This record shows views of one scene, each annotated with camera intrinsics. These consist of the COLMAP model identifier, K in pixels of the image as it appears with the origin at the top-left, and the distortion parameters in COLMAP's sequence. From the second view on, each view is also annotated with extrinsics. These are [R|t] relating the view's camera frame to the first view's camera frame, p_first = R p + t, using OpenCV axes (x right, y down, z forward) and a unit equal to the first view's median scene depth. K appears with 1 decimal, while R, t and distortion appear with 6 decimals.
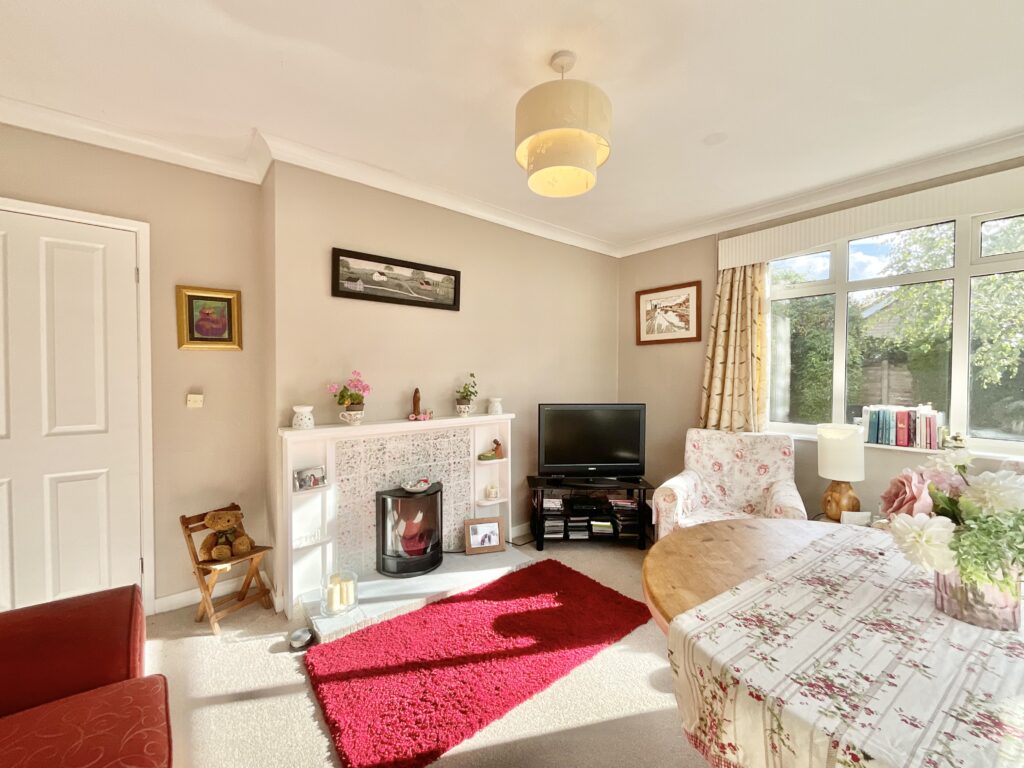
lens RADIAL K [[416.3, 0, 511.4], [0, 416.3, 379.4], [0, 0, 1]] dist [-0.000713, 0.001209]
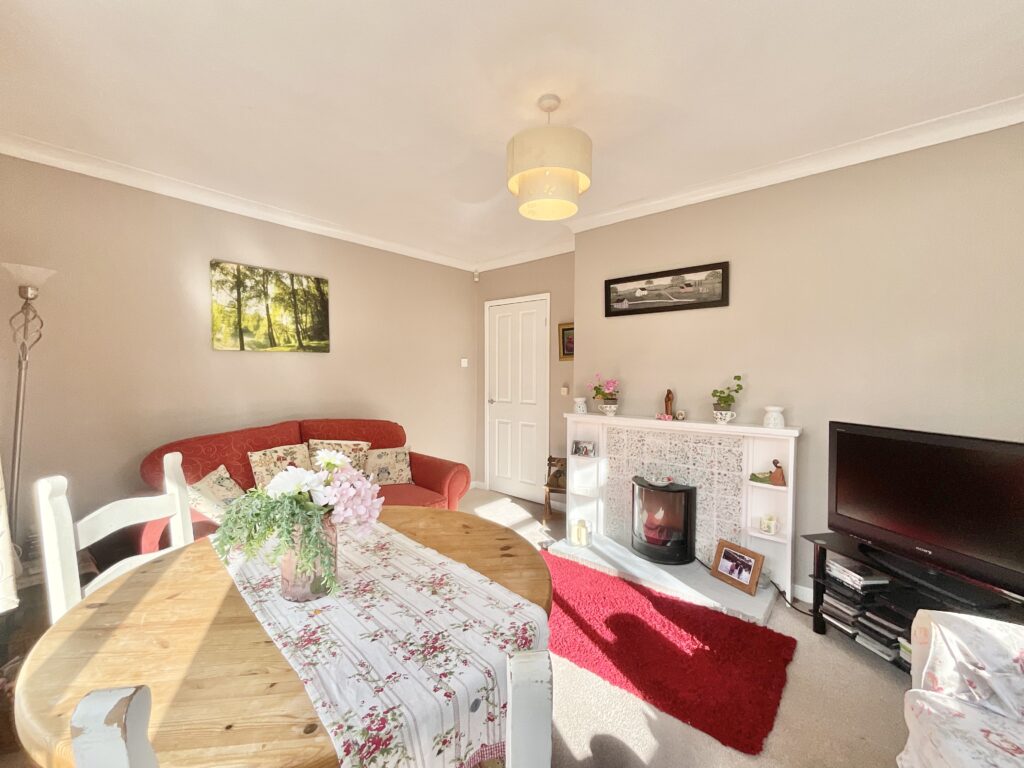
lens RADIAL K [[416.3, 0, 510.4], [0, 416.3, 378.4], [0, 0, 1]] dist [-0.000713, 0.001209]
pose [[0.177852, 0.013350, -0.983967, 0.705700], [-0.012983, 0.999853, 0.011218, -0.013008], [0.983972, 0.010780, 0.177999, 0.401348]]
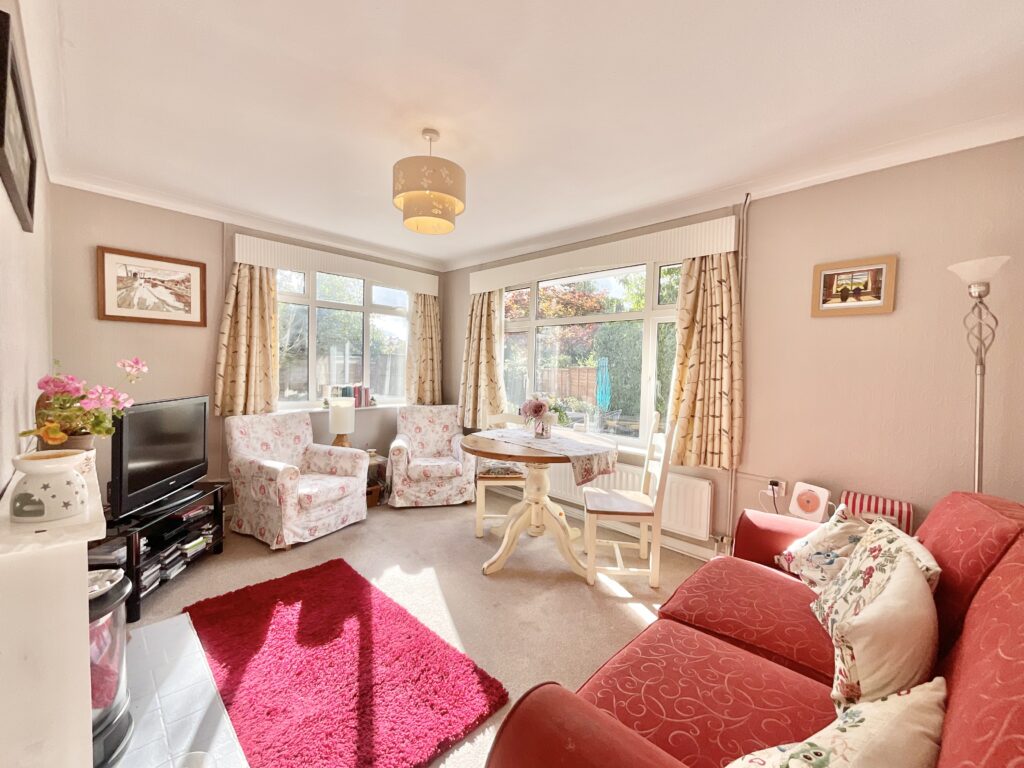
lens RADIAL K [[416.3, 0, 508.7], [0, 416.3, 380.4], [0, 0, 1]] dist [-0.000713, 0.001209]
pose [[-0.121735, -0.033082, 0.992011, -0.719737], [-0.010017, 0.999434, 0.032100, -0.008615], [-0.992512, -0.006030, -0.121998, 0.521580]]
